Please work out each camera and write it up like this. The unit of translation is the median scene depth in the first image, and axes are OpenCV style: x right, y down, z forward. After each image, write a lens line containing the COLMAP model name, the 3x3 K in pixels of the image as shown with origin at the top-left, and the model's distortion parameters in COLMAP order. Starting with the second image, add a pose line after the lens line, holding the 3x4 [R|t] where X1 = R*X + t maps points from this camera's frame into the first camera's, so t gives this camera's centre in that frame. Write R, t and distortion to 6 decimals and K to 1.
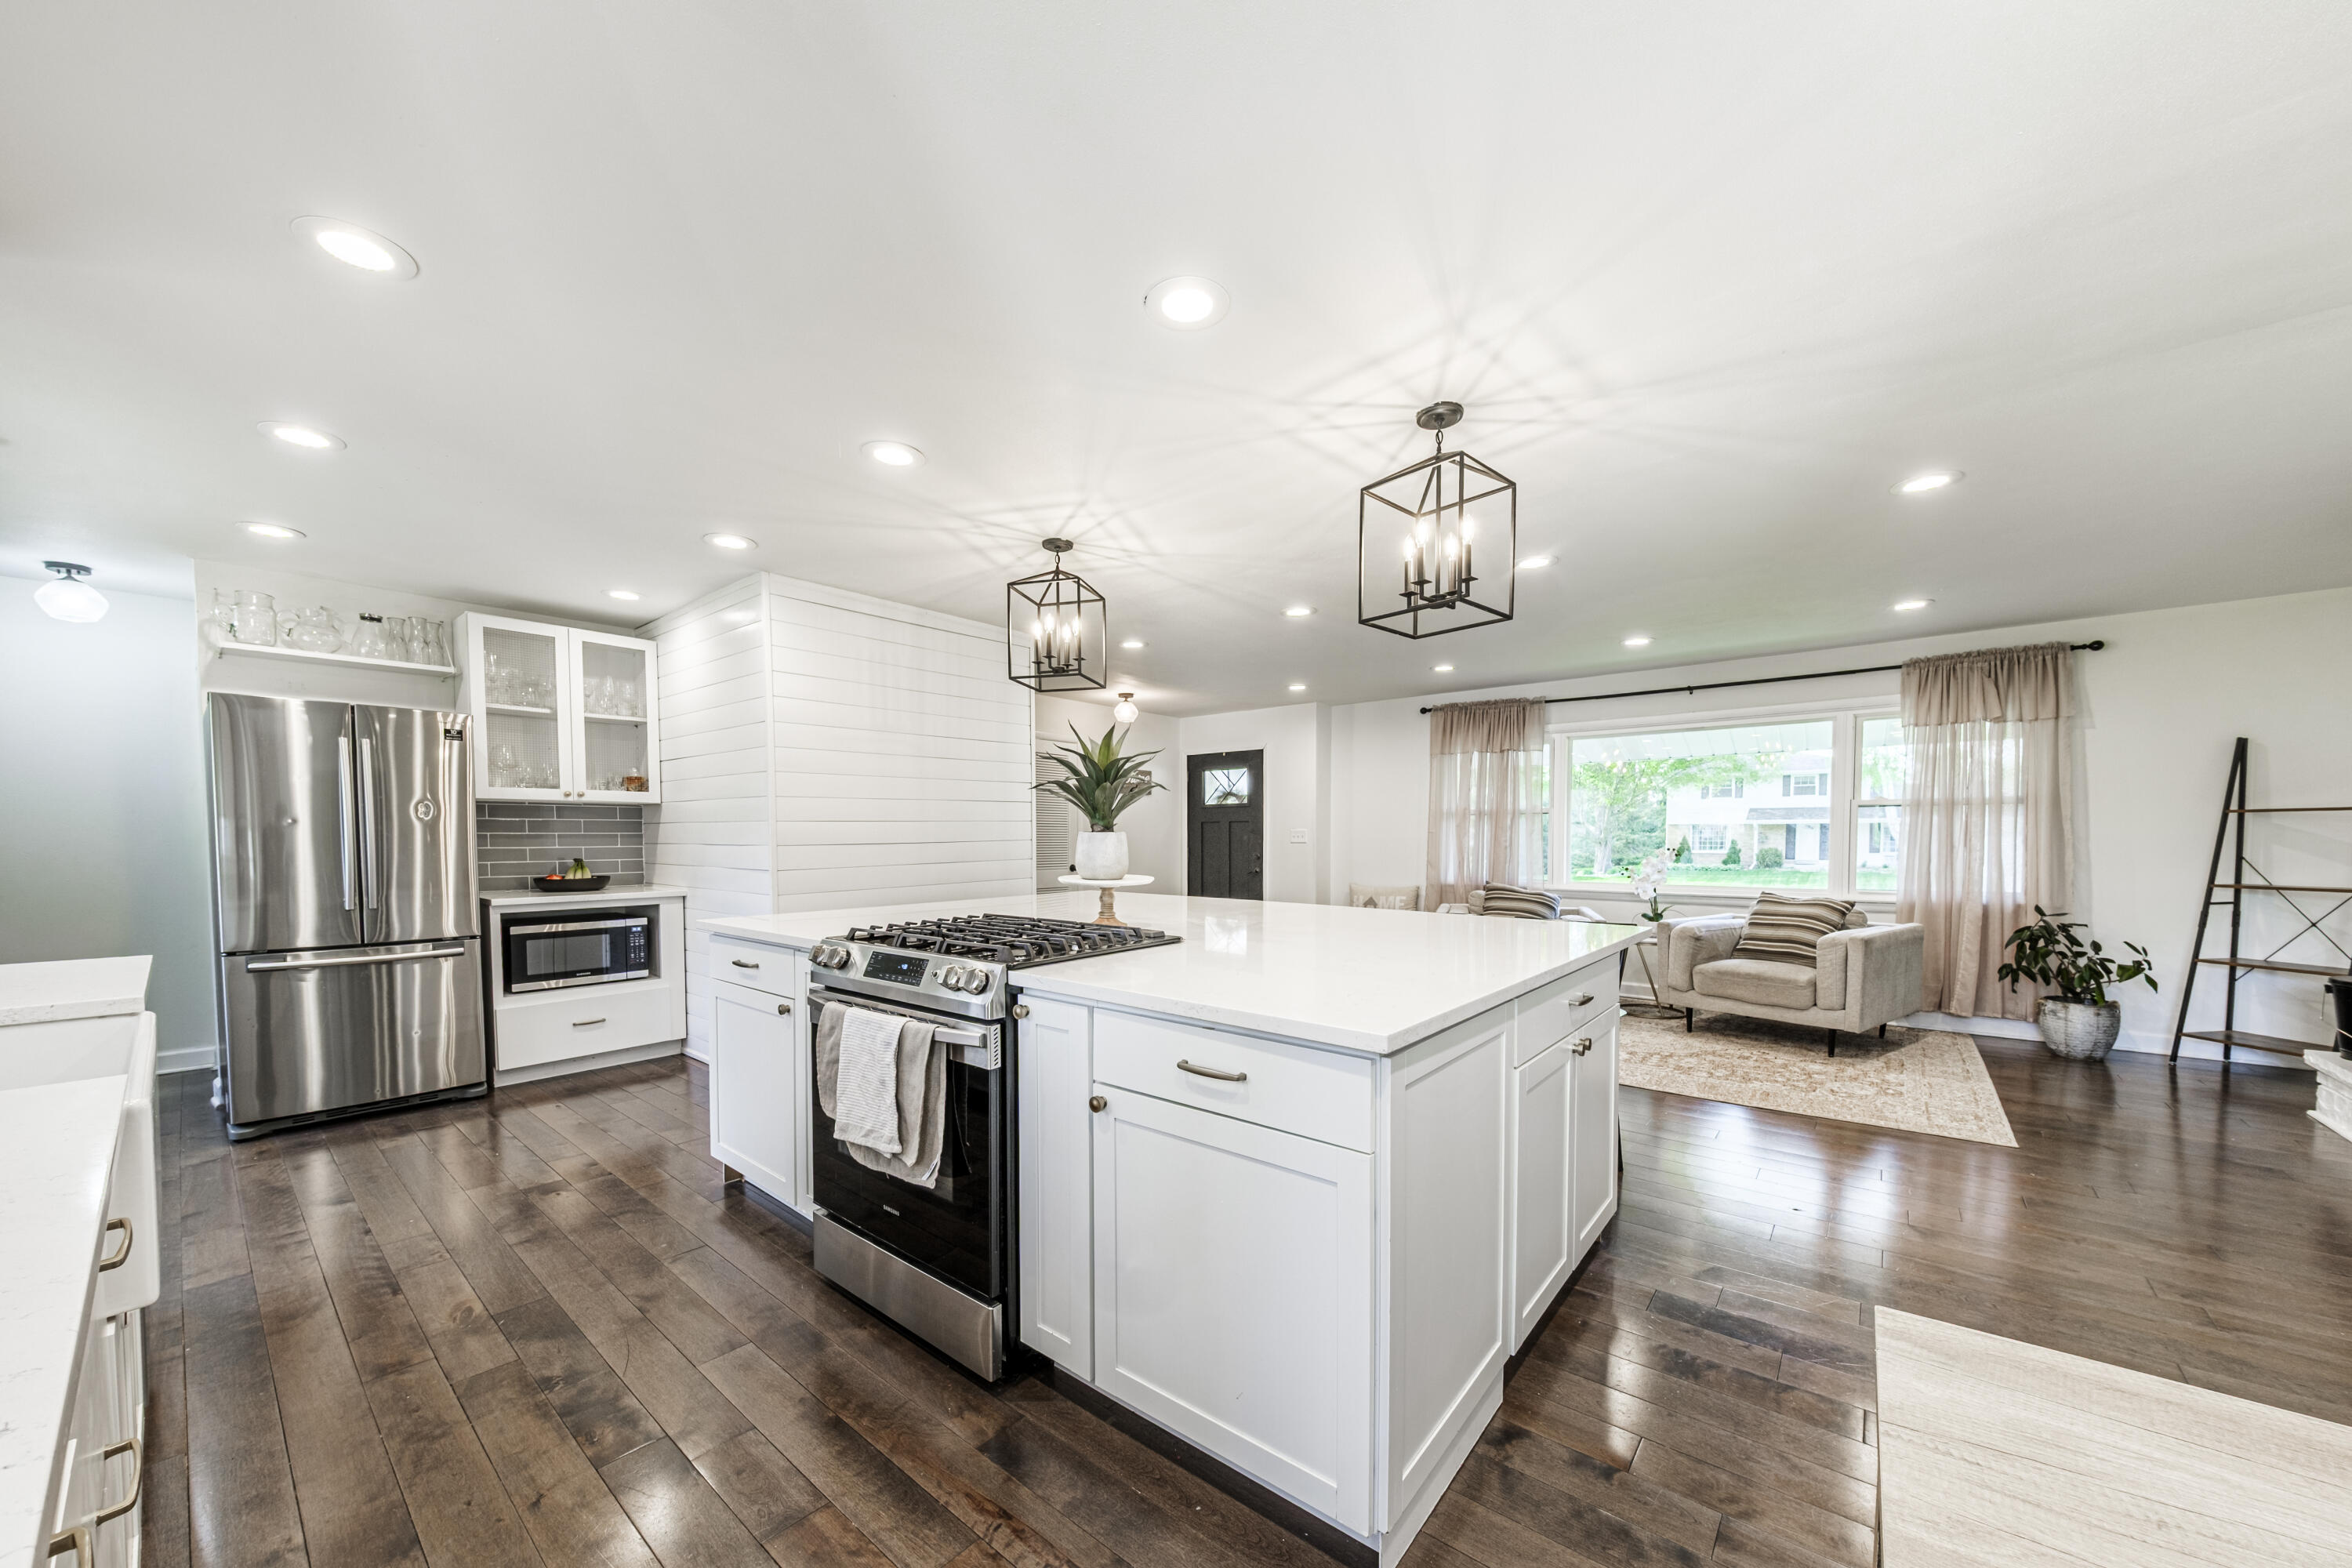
lens RADIAL K [[806.3, 0, 1162.3], [0, 806.3, 882.2], [0, 0, 1]] dist [0.007293, -0.002633]
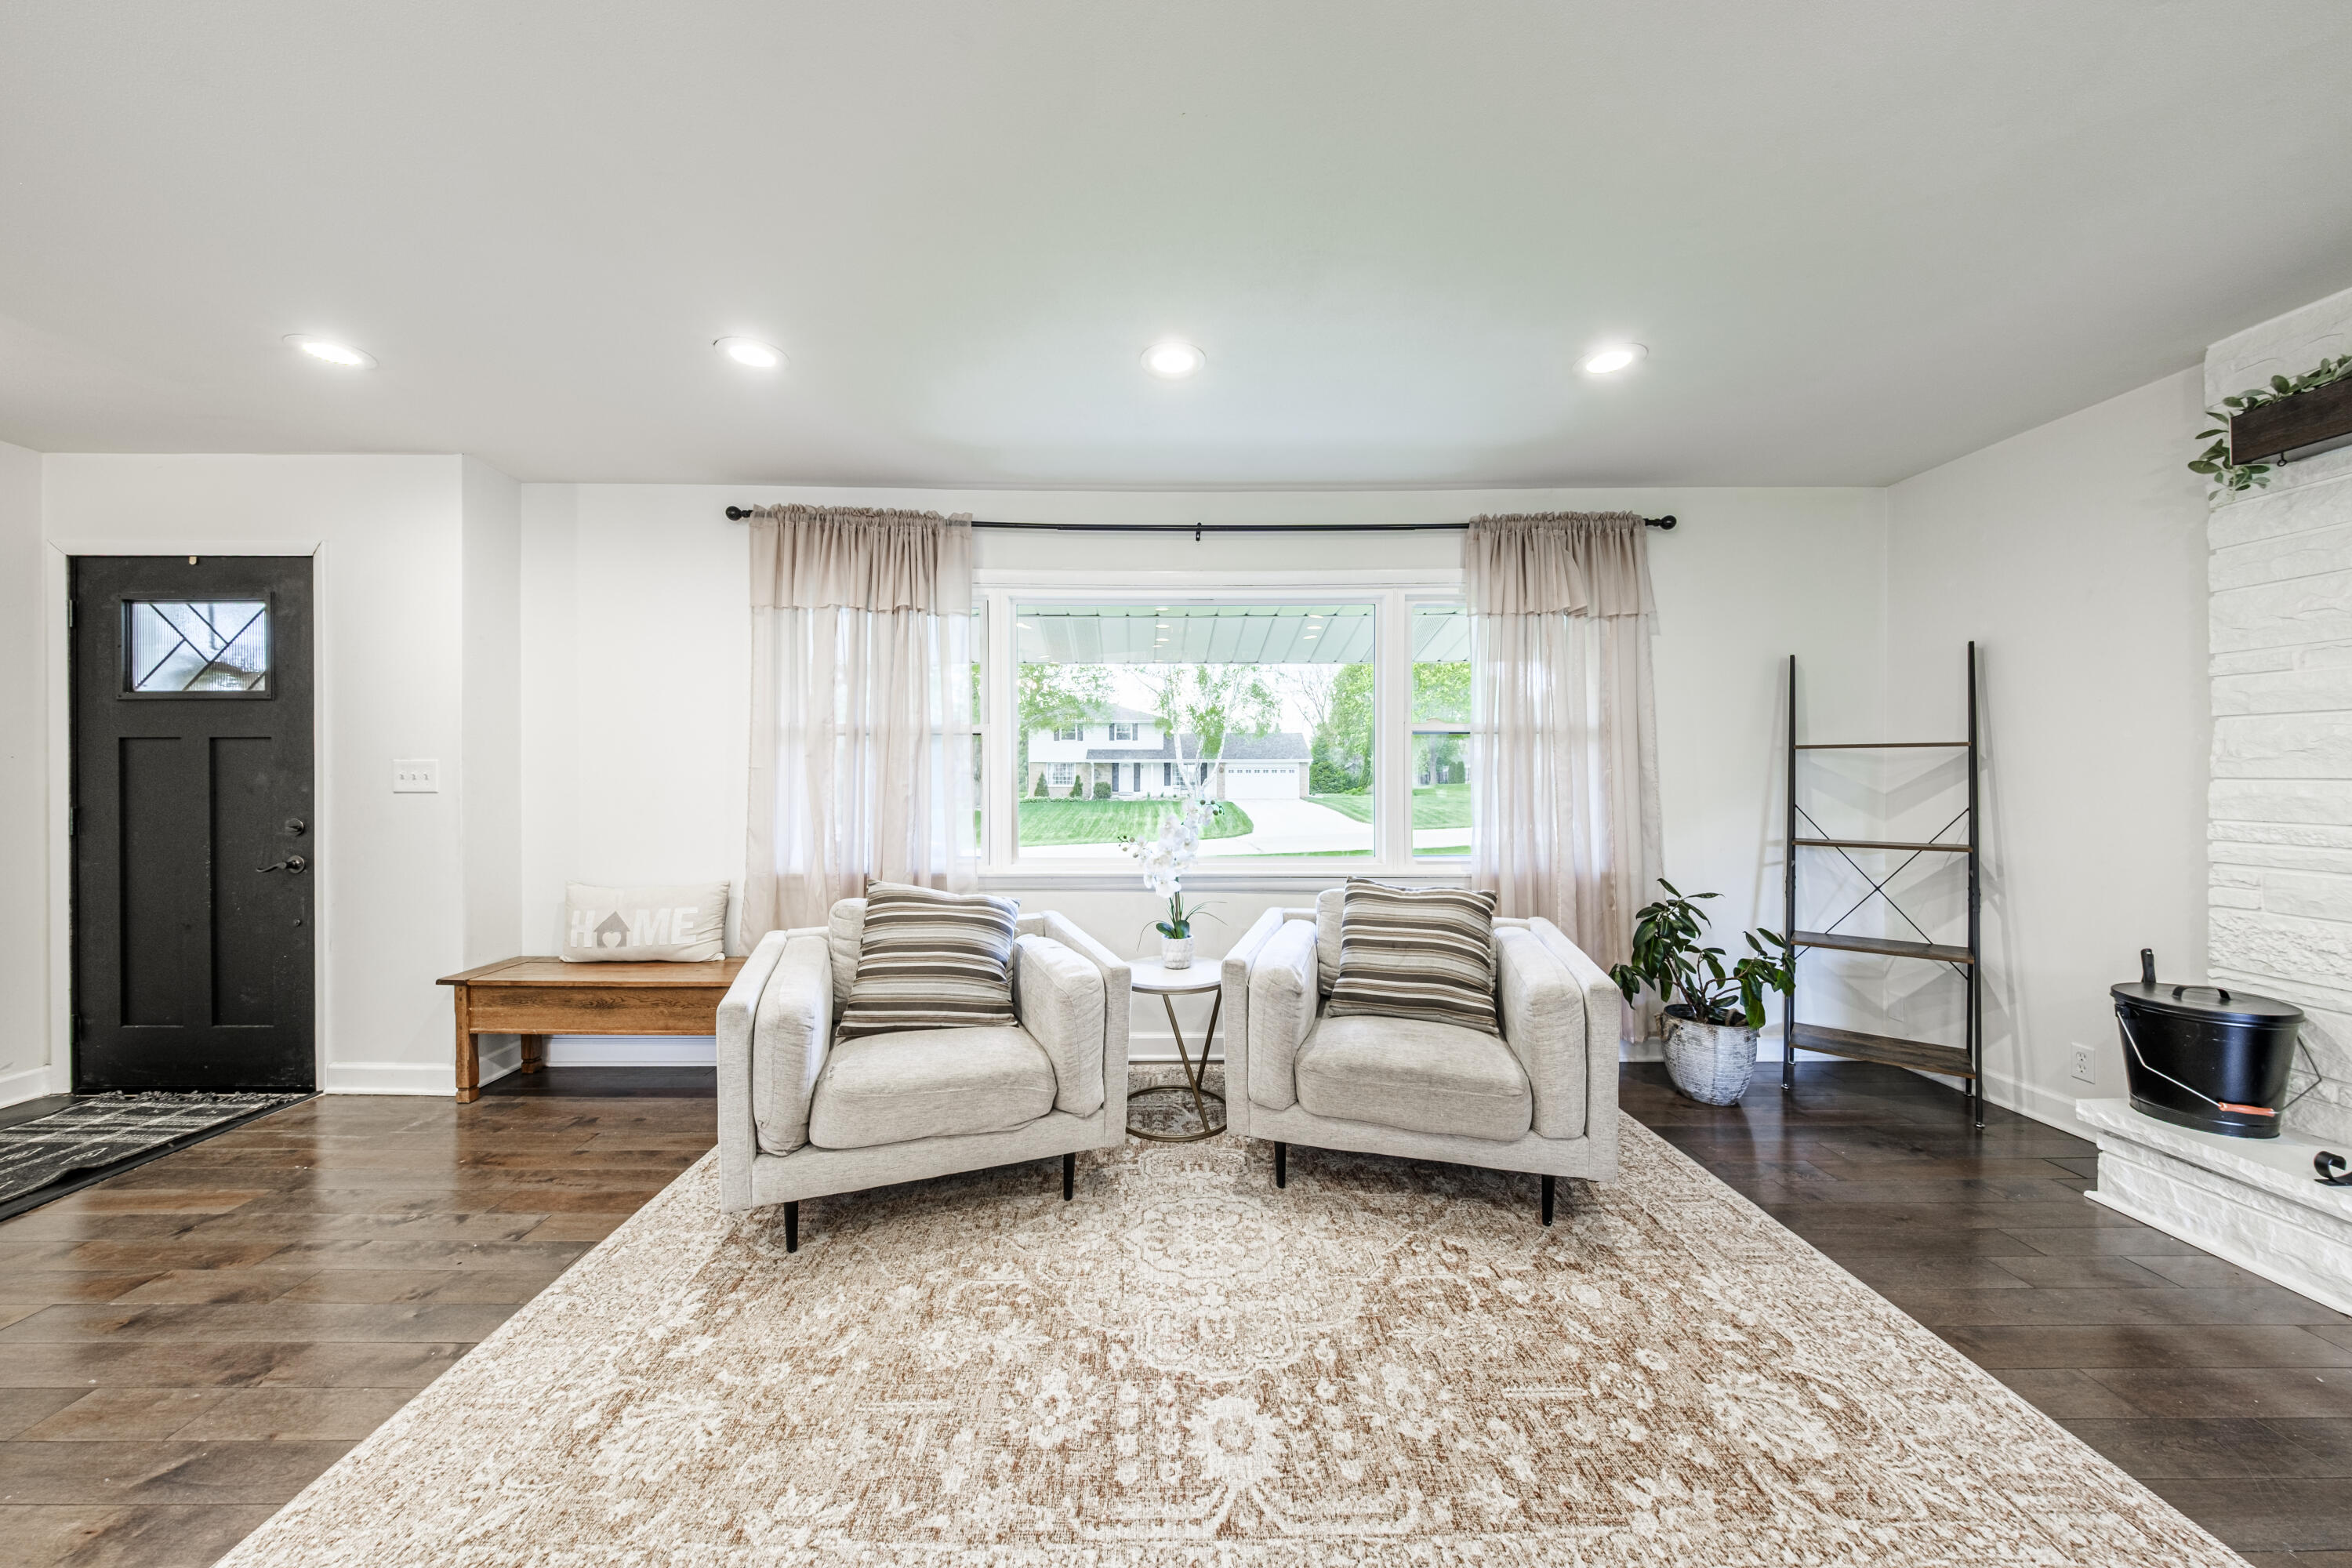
lens RADIAL K [[806.3, 0, 1162.6], [0, 806.3, 768.0], [0, 0, 1]] dist [0.007293, -0.002633]
pose [[0.756575, 0.004940, 0.653888, 0.330107], [0.035686, 0.998169, -0.048831, -0.049163], [-0.652932, 0.060279, 0.755014, 0.785633]]
